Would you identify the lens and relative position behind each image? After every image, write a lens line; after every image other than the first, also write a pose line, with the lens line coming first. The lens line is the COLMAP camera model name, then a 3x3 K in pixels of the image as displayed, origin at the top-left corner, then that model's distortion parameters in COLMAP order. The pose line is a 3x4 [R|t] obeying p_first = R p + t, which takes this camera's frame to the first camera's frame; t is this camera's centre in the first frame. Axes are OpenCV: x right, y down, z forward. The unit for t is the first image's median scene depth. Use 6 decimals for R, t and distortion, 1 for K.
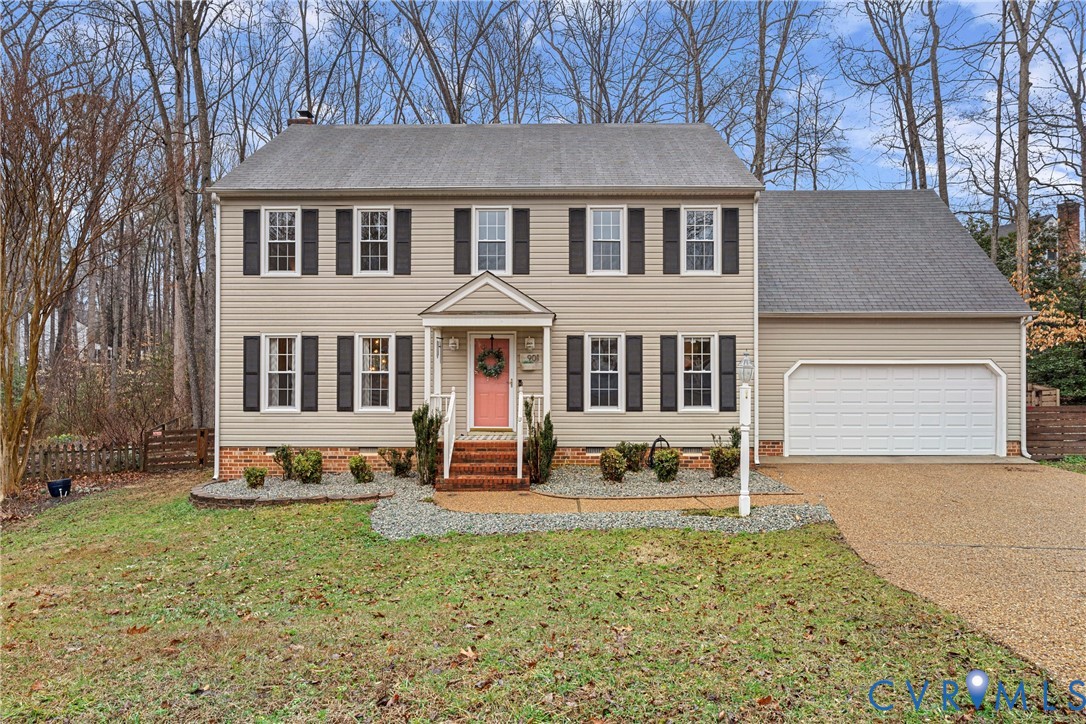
lens RADIAL K [[672.7, 0, 542.2], [0, 672.7, 364.9], [0, 0, 1]] dist [-0.010756, 0.003974]
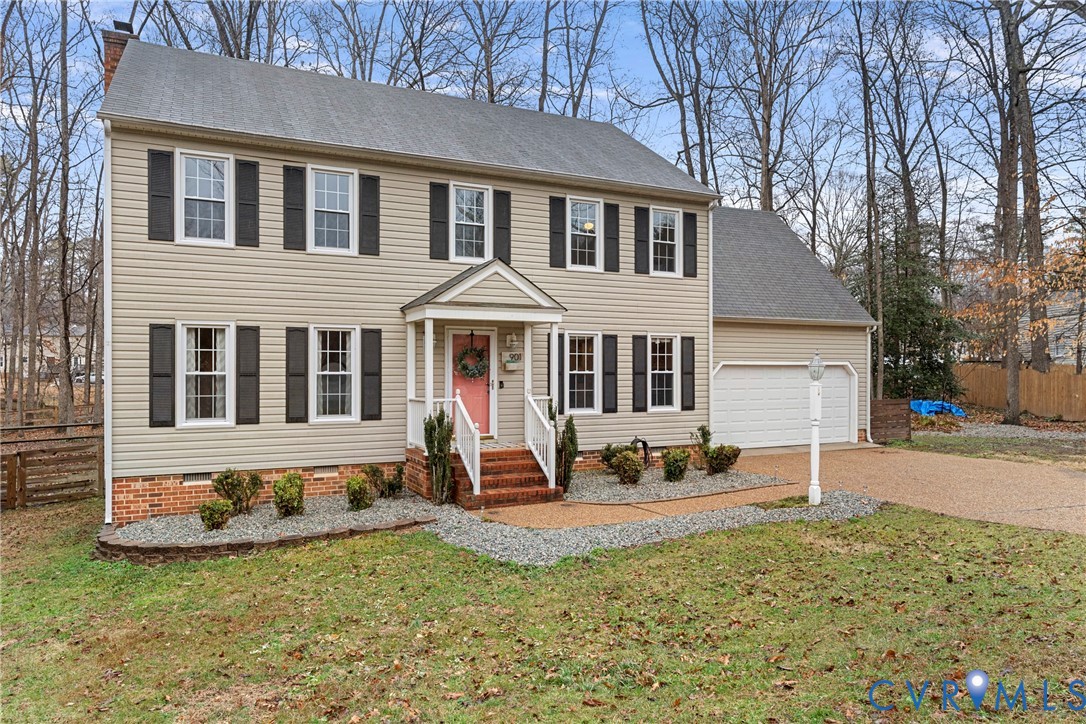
lens RADIAL K [[718.1, 0, 546.9], [0, 718.1, 373.6], [0, 0, 1]] dist [-0.004579, -0.004641]
pose [[0.893725, -0.002588, 0.448608, -0.409523], [-0.001999, 0.999950, 0.009752, 0.002587], [-0.448611, -0.009612, 0.893675, 0.113270]]
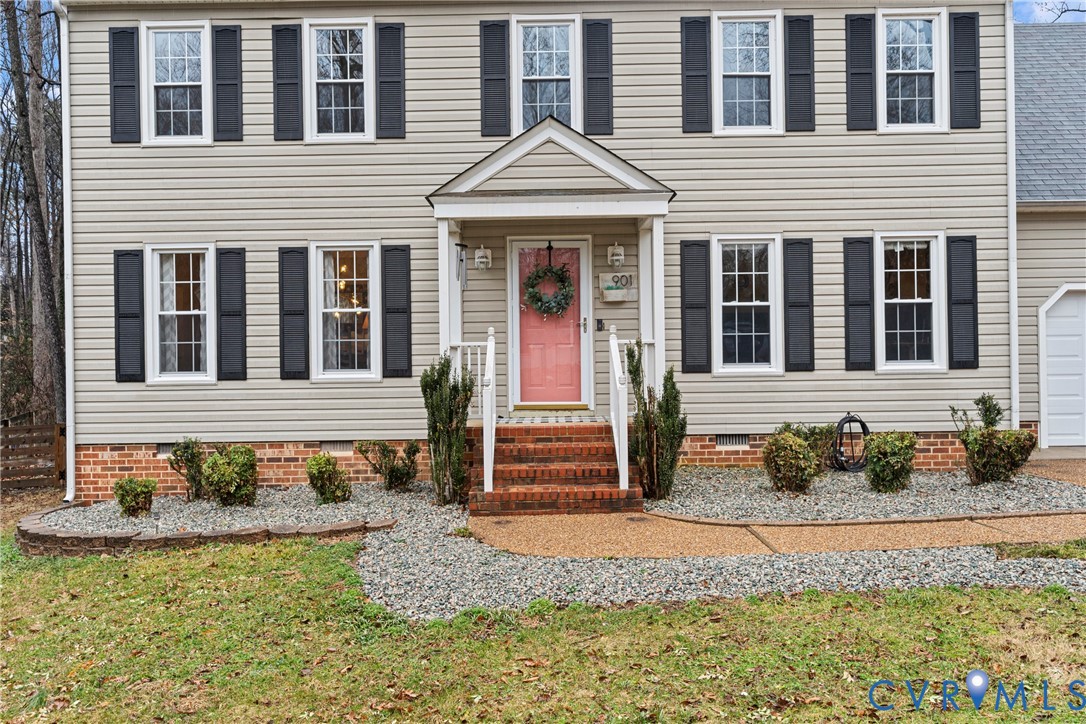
lens RADIAL K [[870.8, 0, 537.2], [0, 870.8, 358.4], [0, 0, 1]] dist [-0.001622, 0.007721]
pose [[0.999881, -0.015056, 0.003492, -0.089184], [0.015025, 0.999850, 0.008663, 0.048094], [-0.003622, -0.008609, 0.999956, 0.258373]]
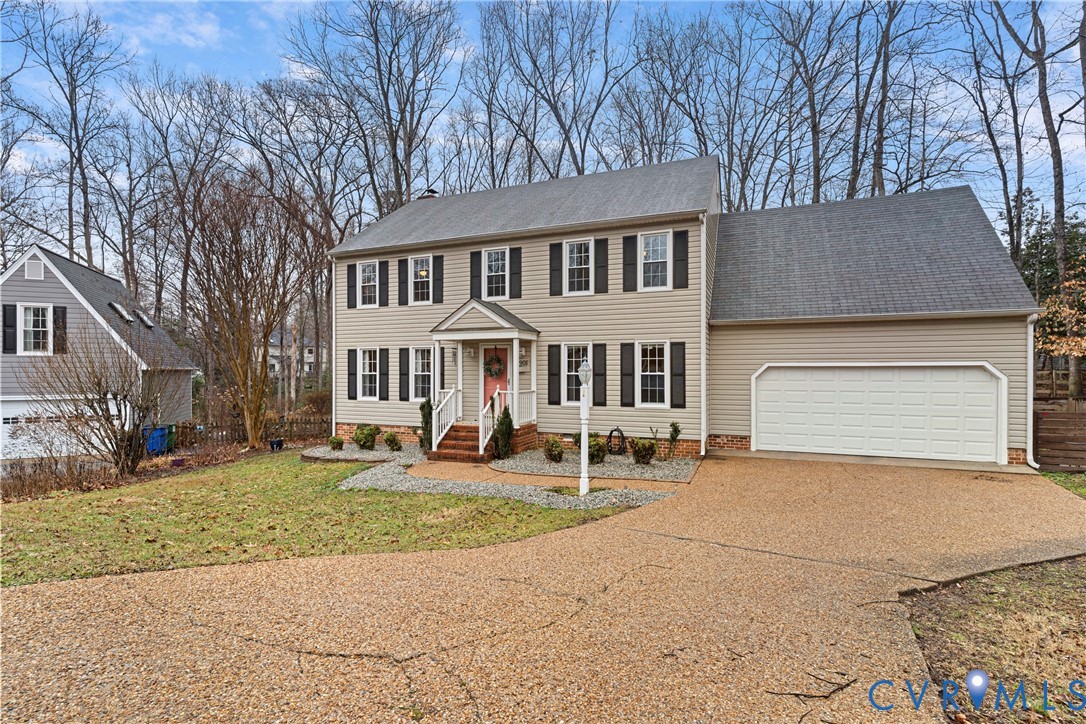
lens RADIAL K [[513.5, 0, 543.2], [0, 513.5, 374.9], [0, 0, 1]] dist [0.005254, -0.000027]
pose [[0.928153, 0.002376, -0.372192, 0.388310], [0.001632, 0.999944, 0.010453, 0.002970], [0.372196, -0.010310, 0.928097, 0.097414]]
